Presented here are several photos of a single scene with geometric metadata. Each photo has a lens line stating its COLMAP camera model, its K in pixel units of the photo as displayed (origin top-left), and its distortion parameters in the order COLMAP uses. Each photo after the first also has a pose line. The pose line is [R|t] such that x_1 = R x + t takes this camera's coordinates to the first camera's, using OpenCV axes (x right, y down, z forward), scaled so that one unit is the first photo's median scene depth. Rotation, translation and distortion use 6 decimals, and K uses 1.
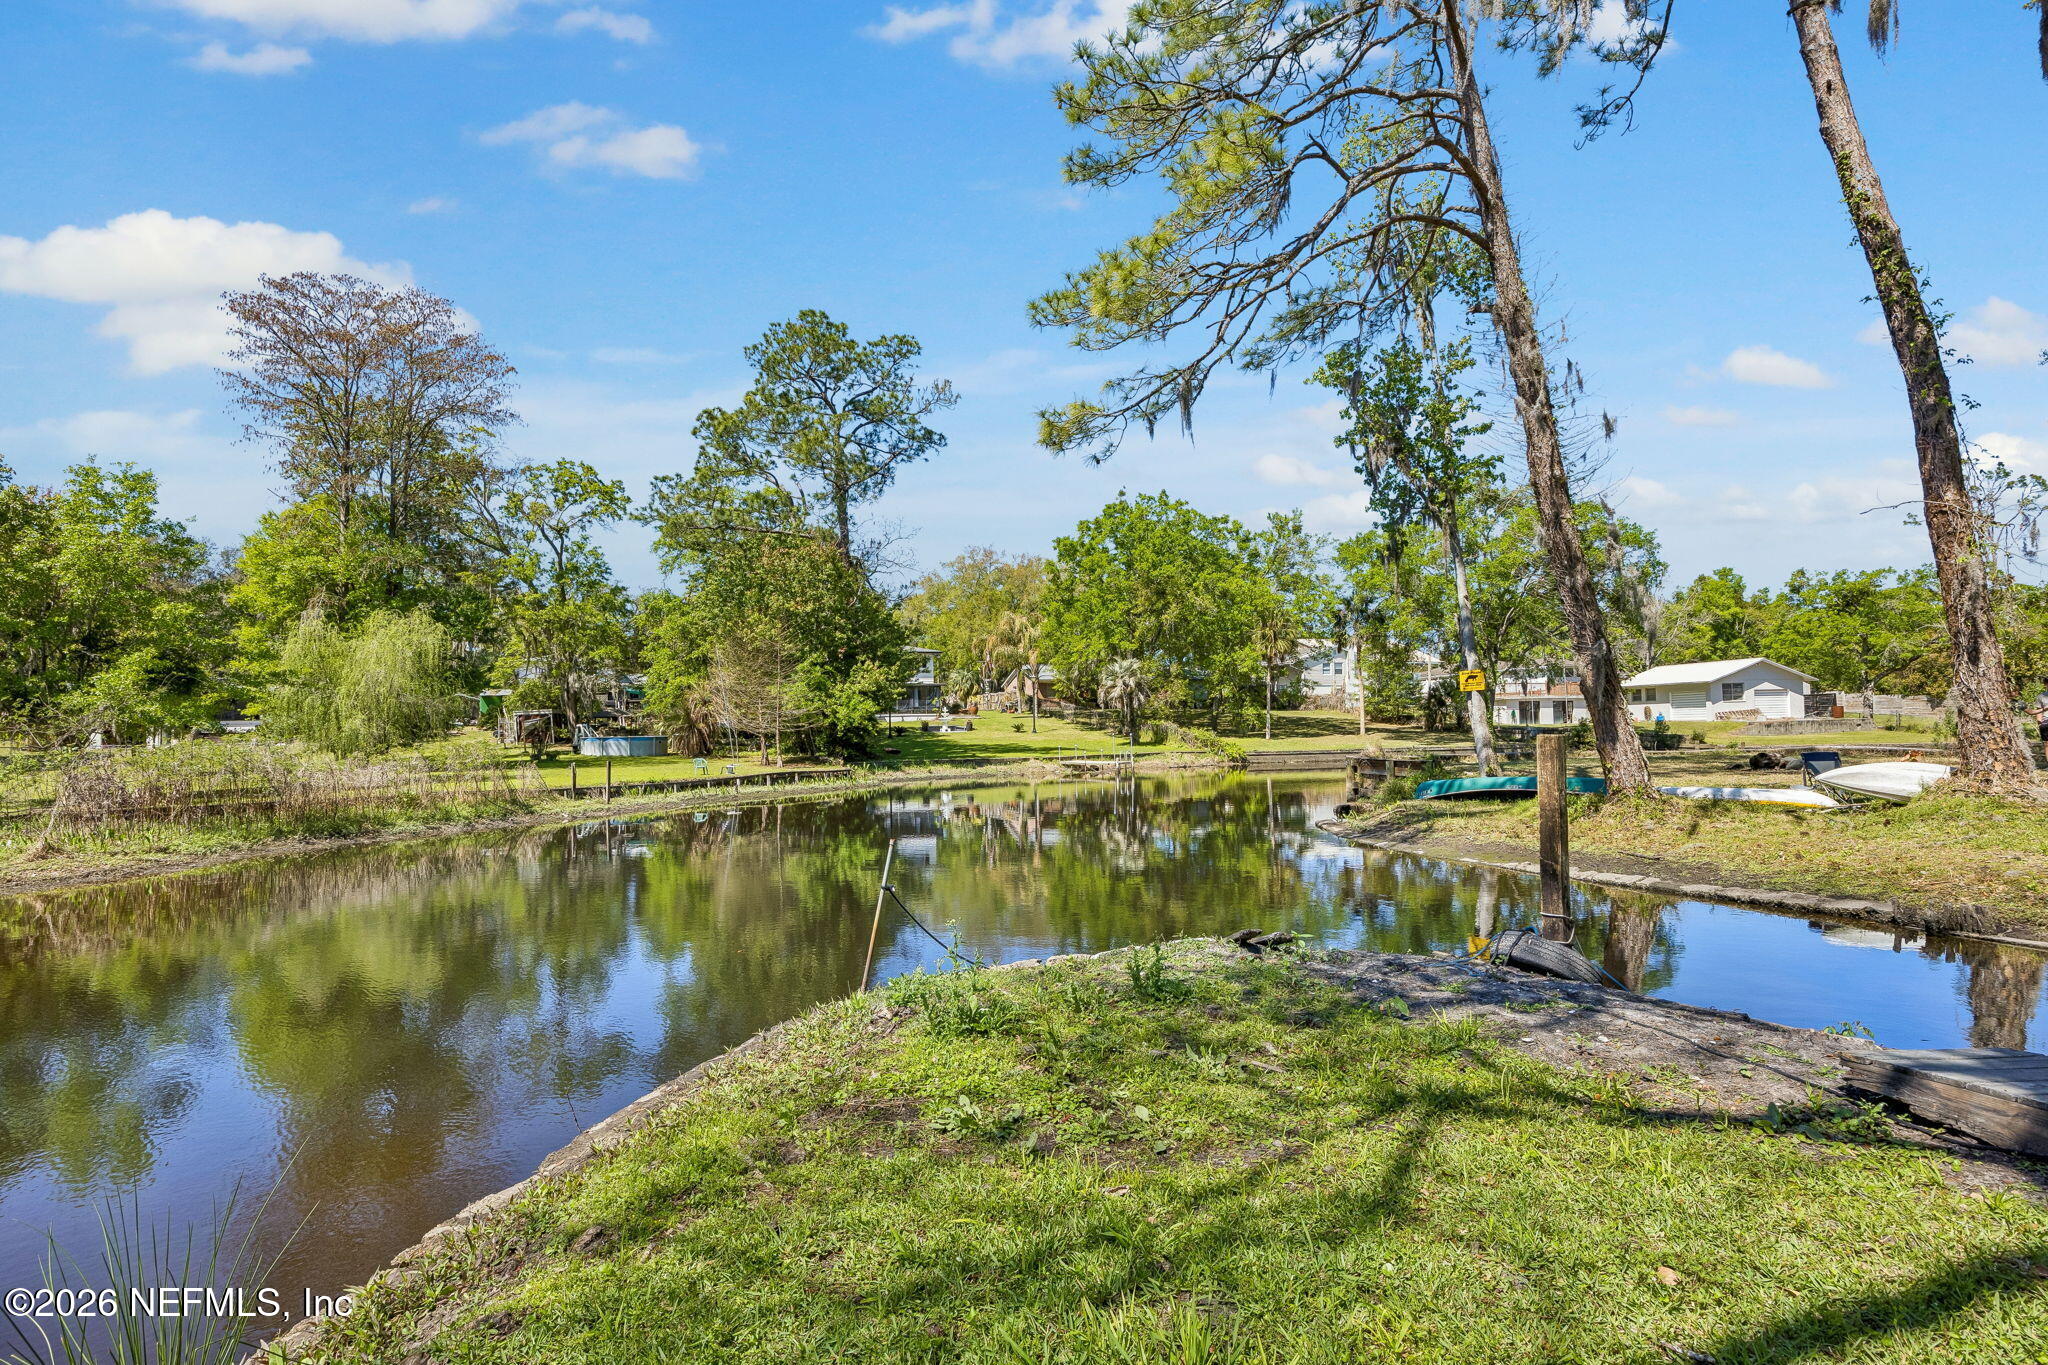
lens RADIAL K [[959.3, 0, 1030.4], [0, 959.3, 710.1], [0, 0, 1]] dist [-0.001293, -0.000247]
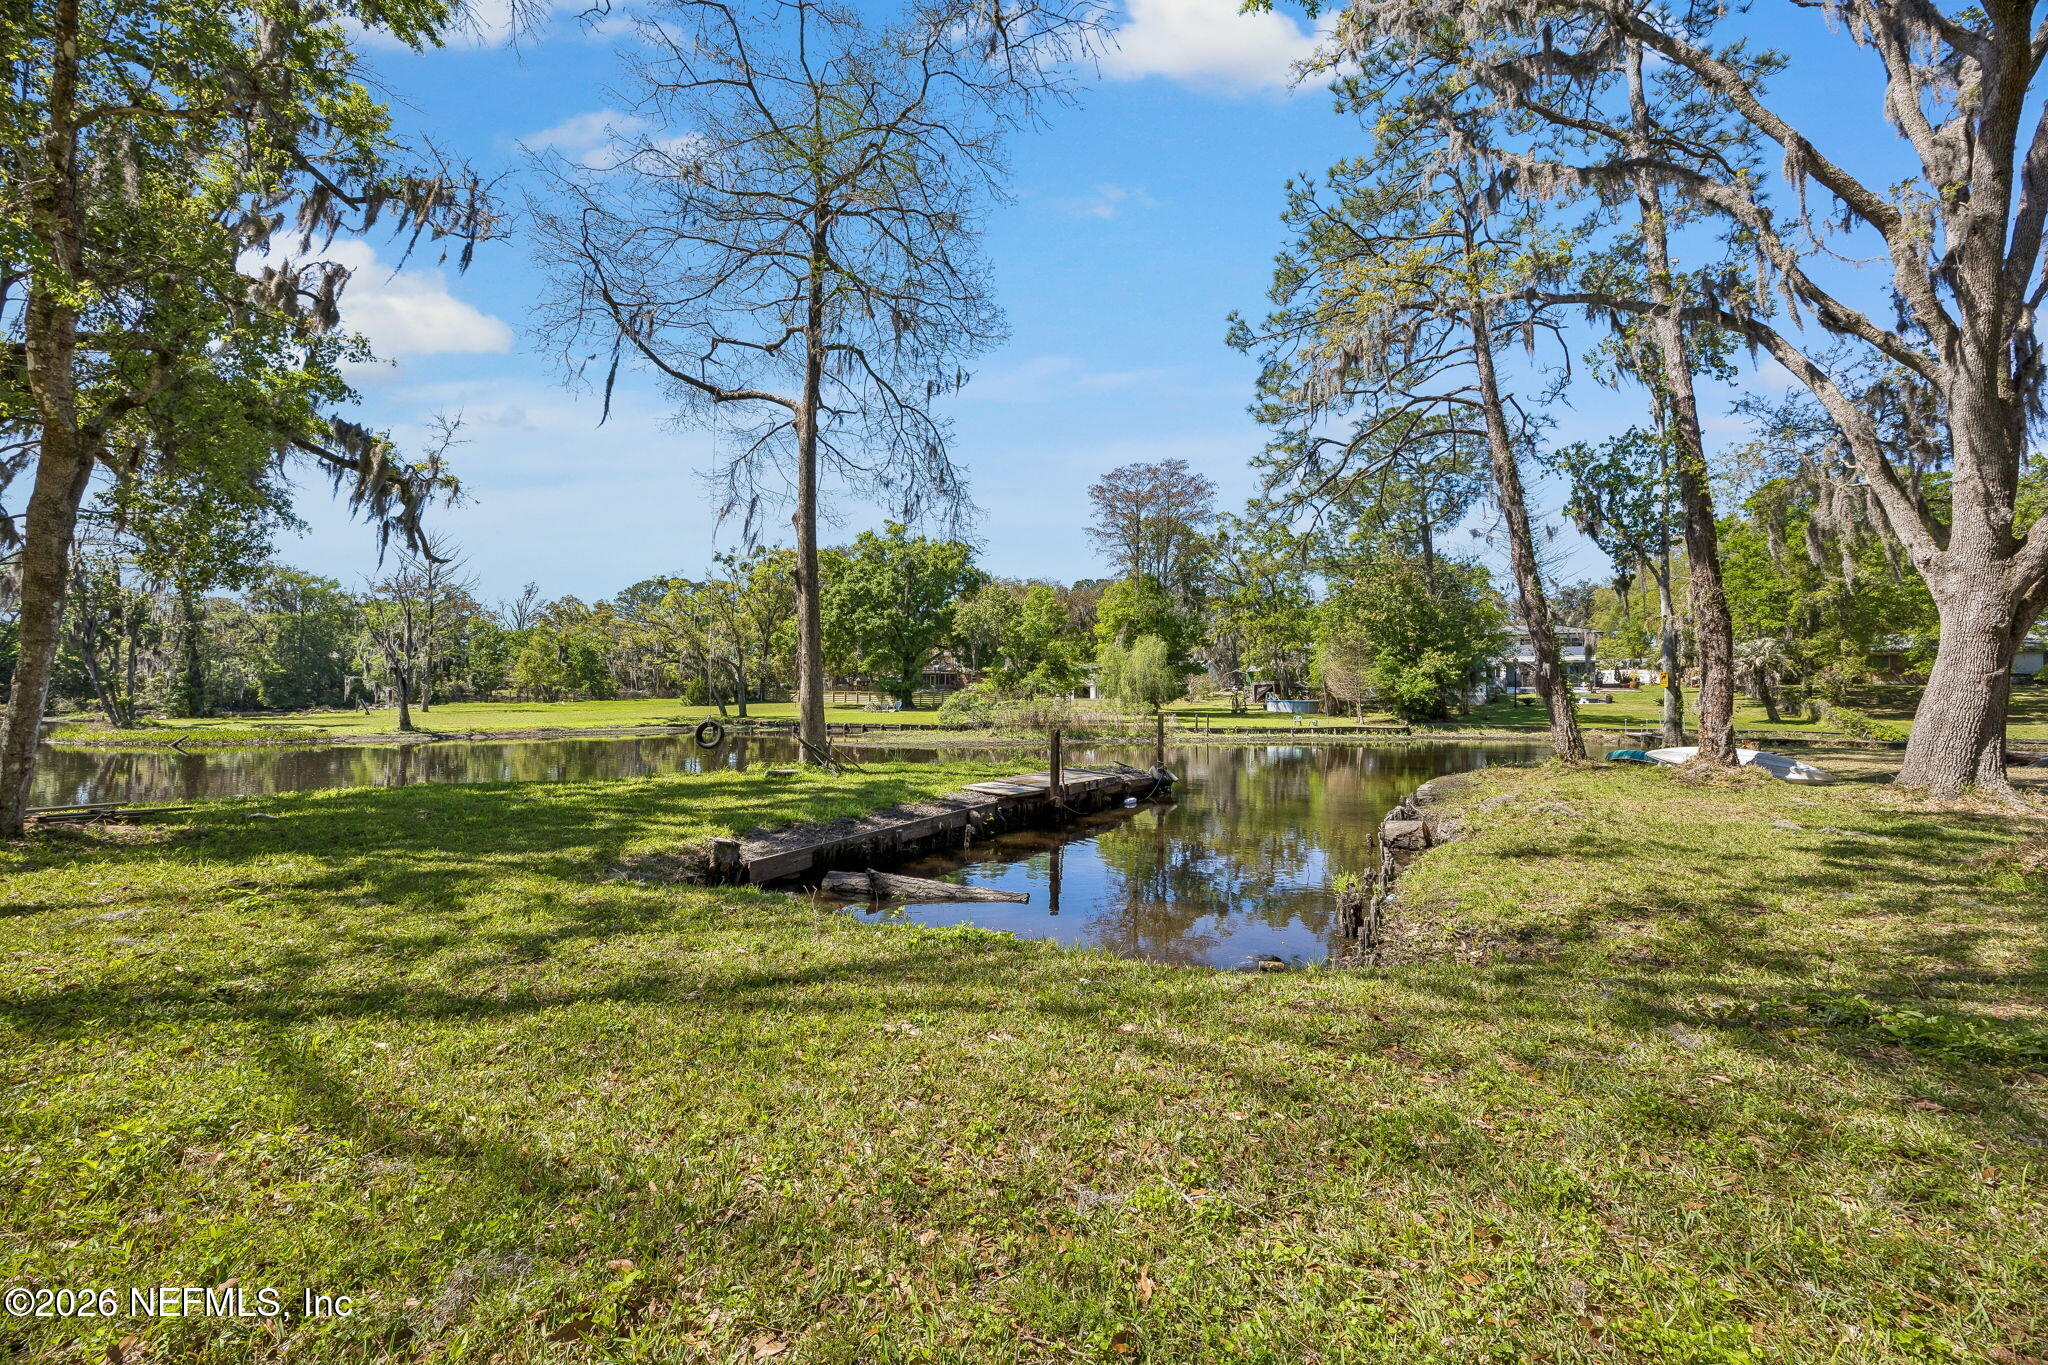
lens RADIAL K [[779.9, 0, 1016.4], [0, 779.9, 679.4], [0, 0, 1]] dist [-0.002584, -0.000344]
pose [[0.624843, 0.008904, -0.780699, 0.301436], [-0.003576, 0.999957, 0.008542, -0.015987], [0.780742, -0.002545, 0.624848, -0.152999]]
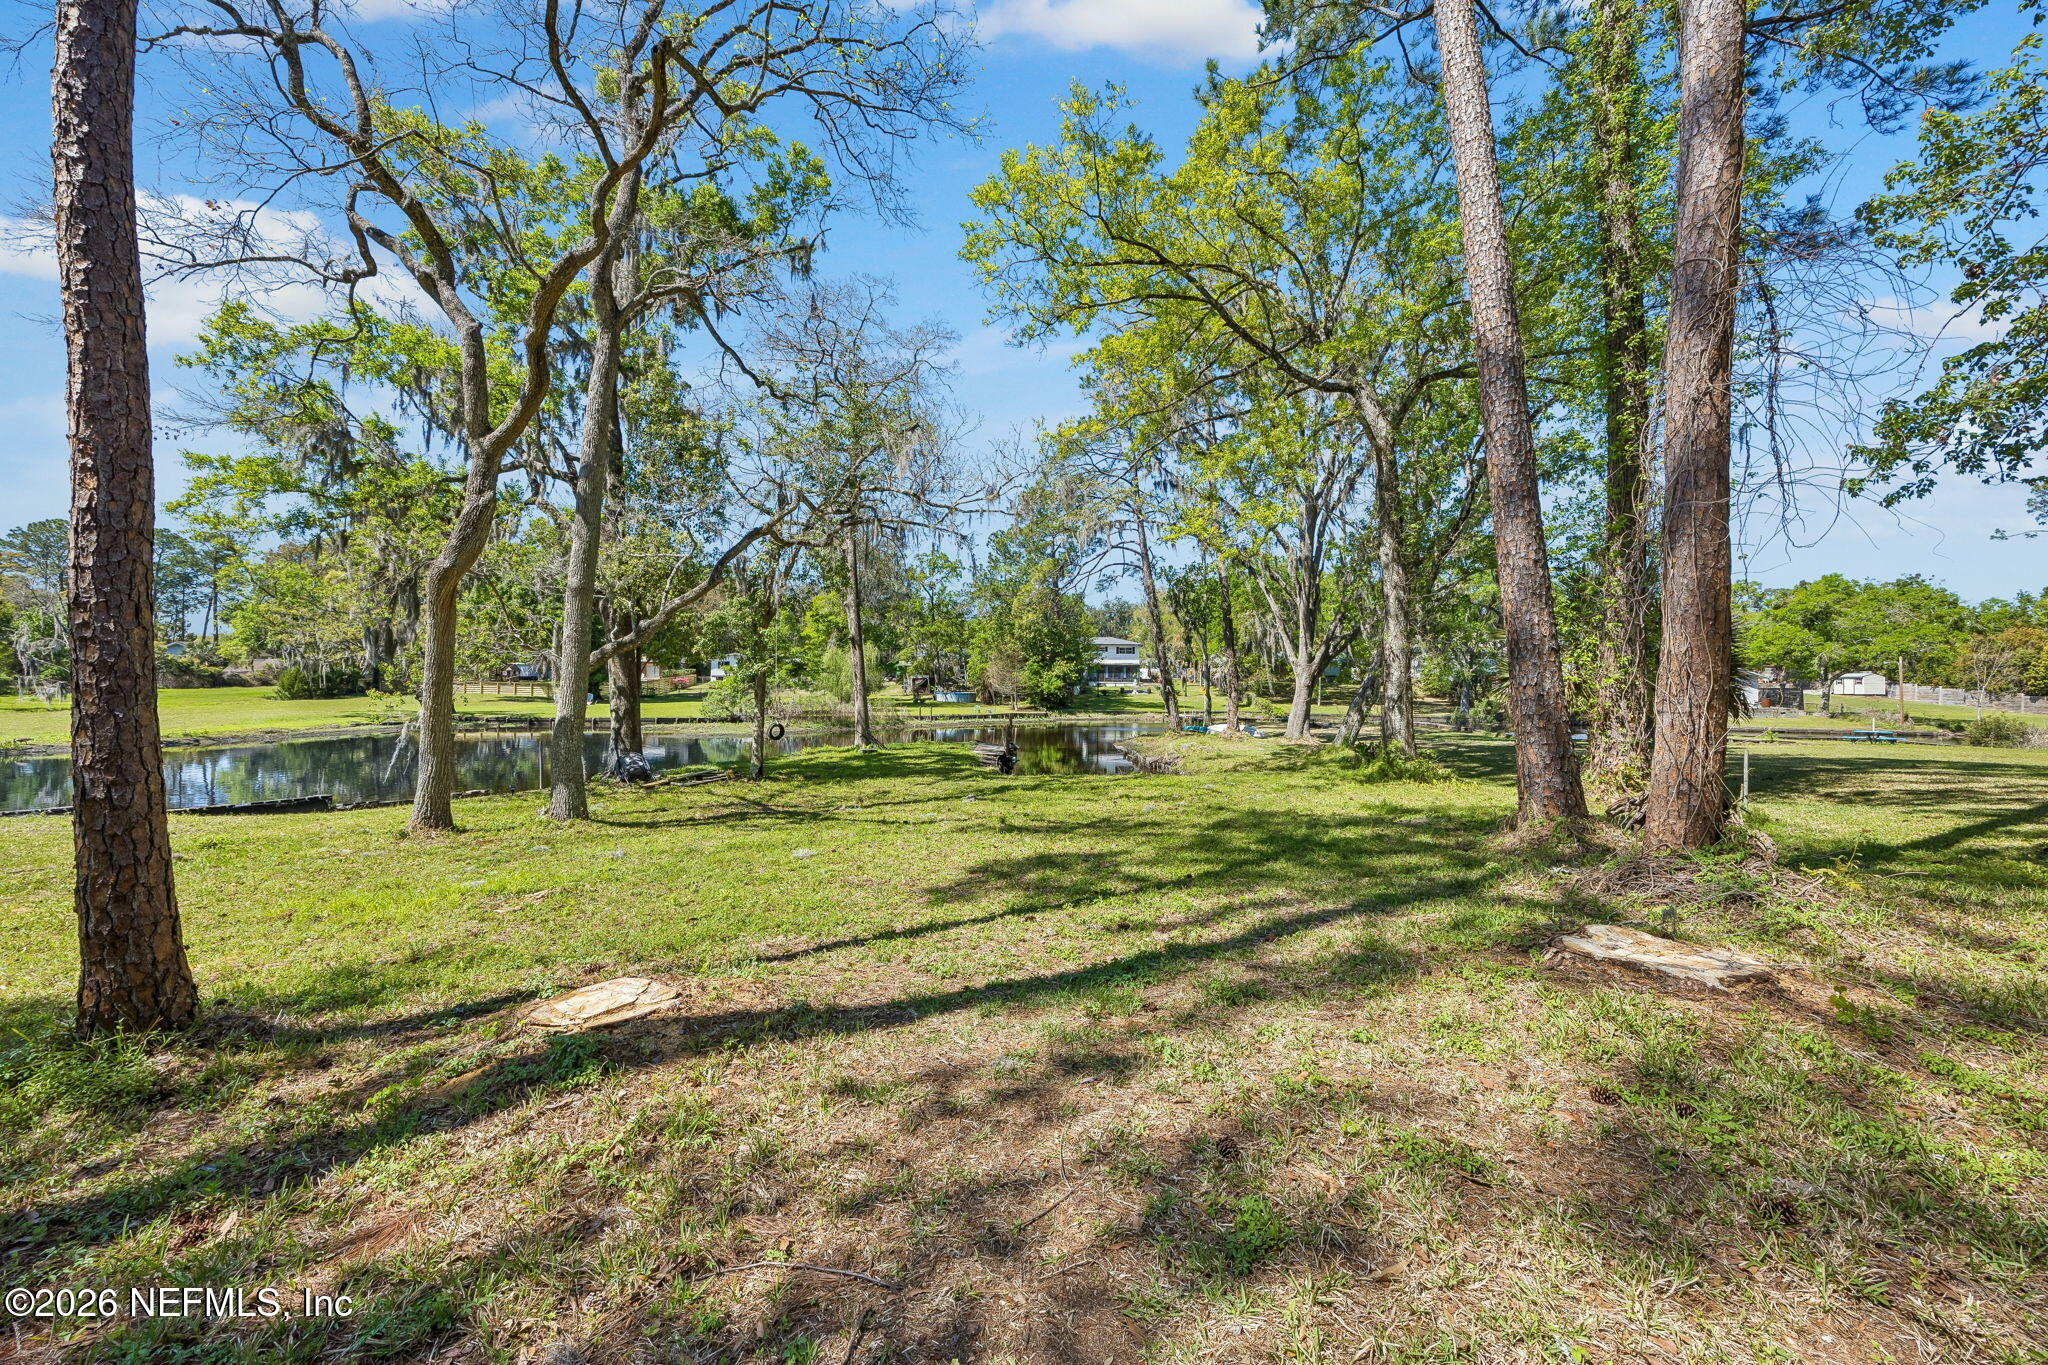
lens RADIAL K [[779.9, 0, 1016.4], [0, 779.9, 679.4], [0, 0, 1]] dist [-0.002584, -0.000344]
pose [[0.929128, 0.028088, -0.368690, 0.316143], [-0.021002, 0.999510, 0.023219, -0.042553], [0.369161, -0.013830, 0.929262, -0.505275]]
